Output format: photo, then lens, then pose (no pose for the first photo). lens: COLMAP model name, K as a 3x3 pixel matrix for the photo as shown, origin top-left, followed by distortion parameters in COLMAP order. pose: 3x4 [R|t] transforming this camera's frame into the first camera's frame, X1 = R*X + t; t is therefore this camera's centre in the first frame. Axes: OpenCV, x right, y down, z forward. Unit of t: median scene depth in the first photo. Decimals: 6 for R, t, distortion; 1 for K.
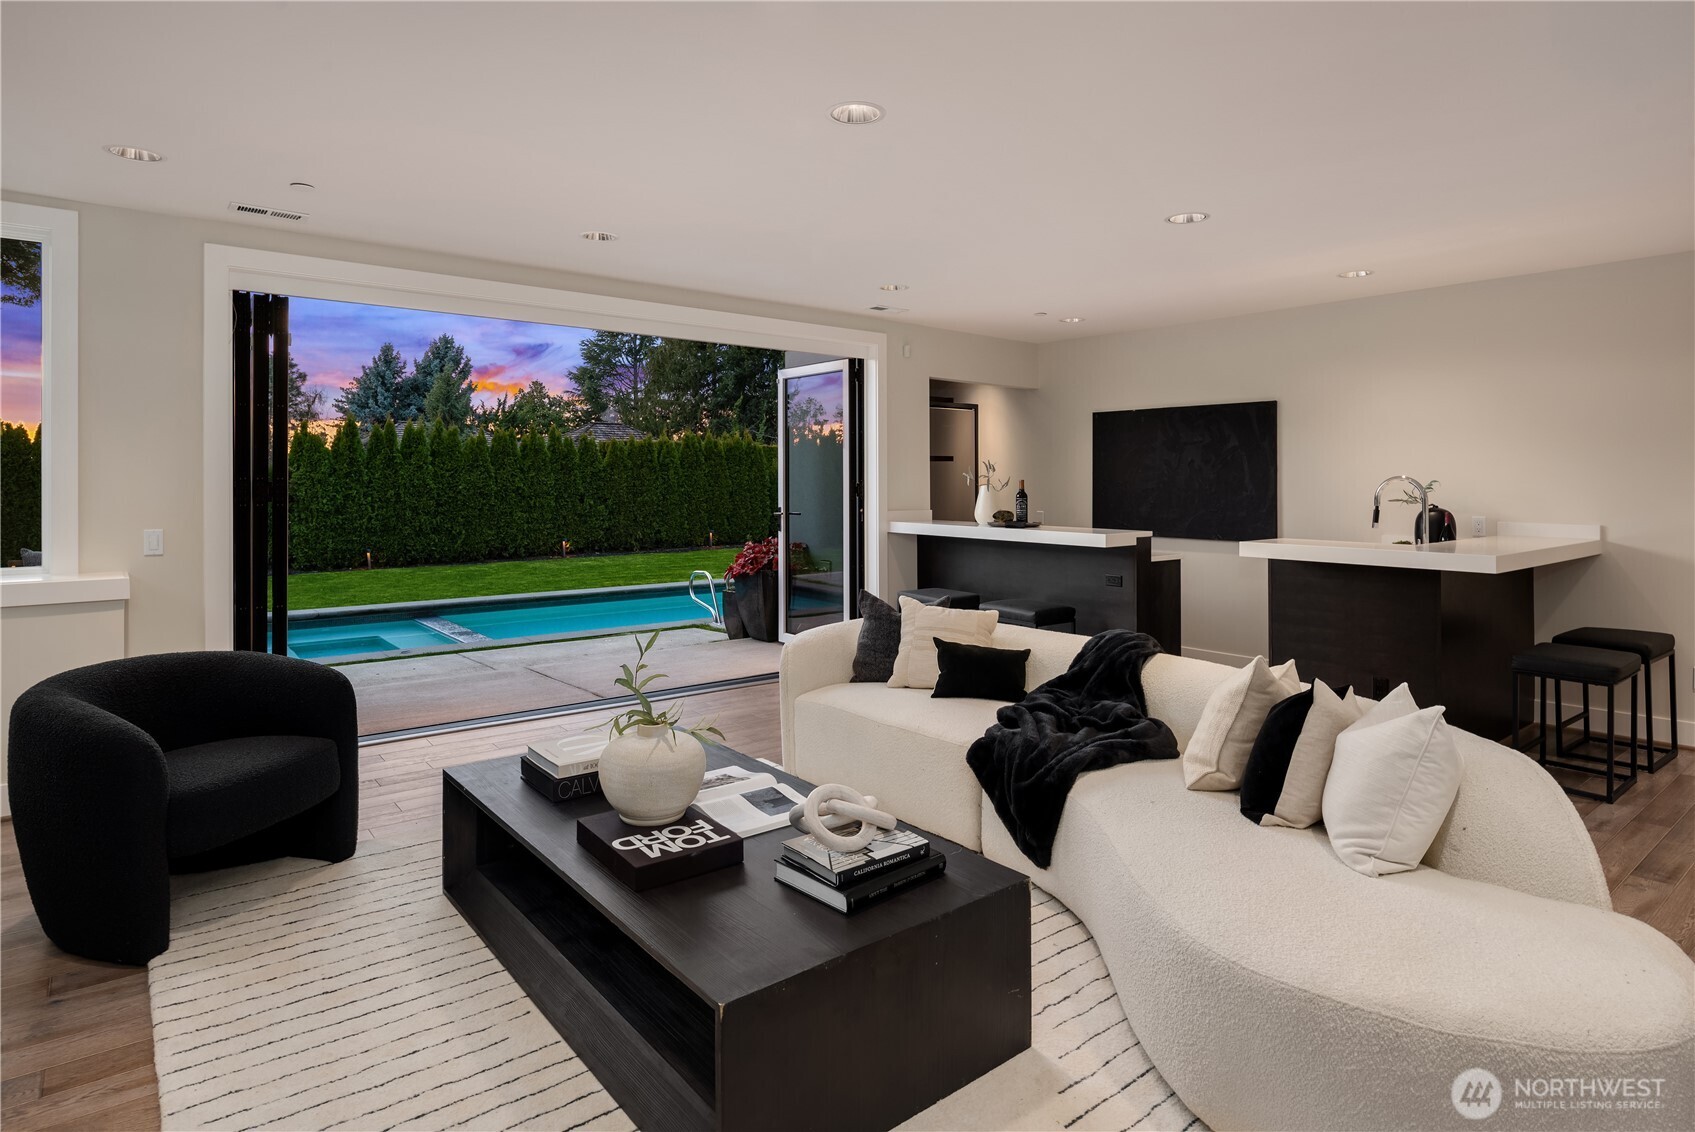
lens RADIAL K [[919.3, 0, 851.1], [0, 919.3, 481.0], [0, 0, 1]] dist [-0.000628, 0.000766]
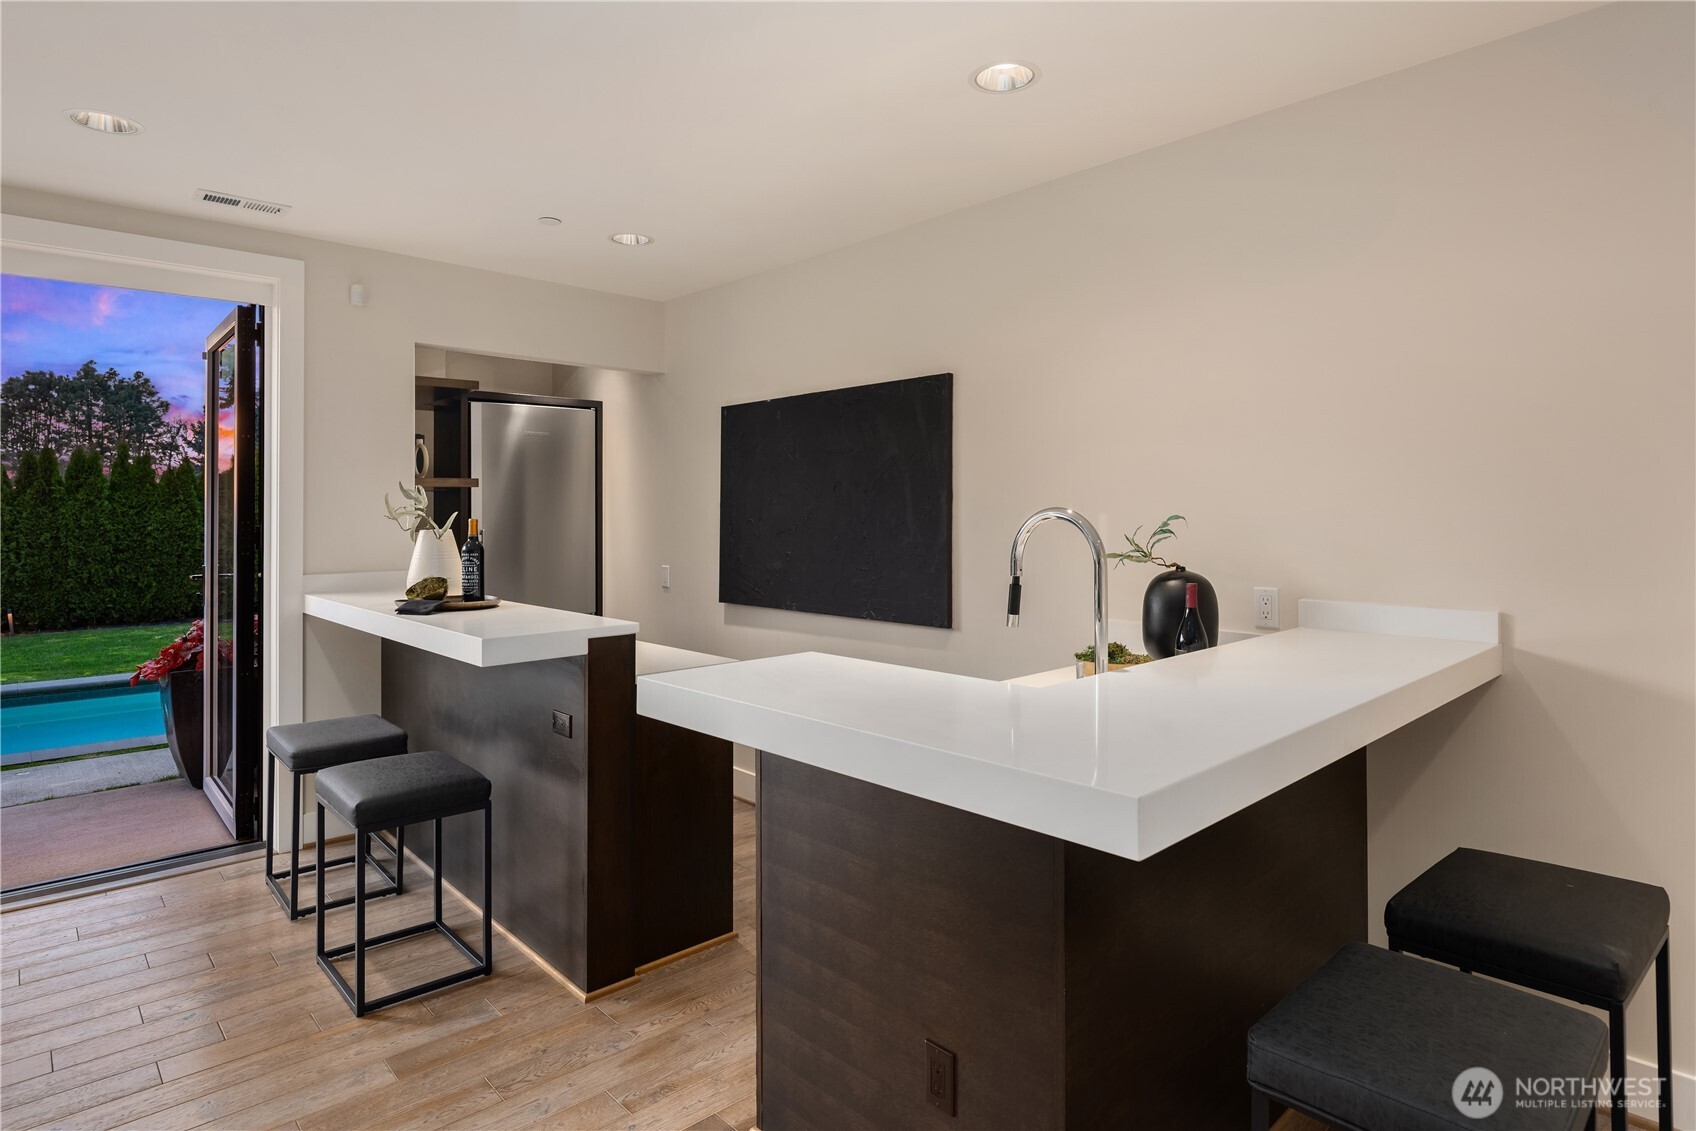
lens RADIAL K [[919.8, 0, 860.3], [0, 919.8, 510.9], [0, 0, 1]] dist [-0.000628, 0.000766]
pose [[0.997229, -0.007886, 0.073980, 0.286645], [0.008125, 0.999963, -0.002931, -0.001832], [-0.073954, 0.003524, 0.997255, 0.349632]]
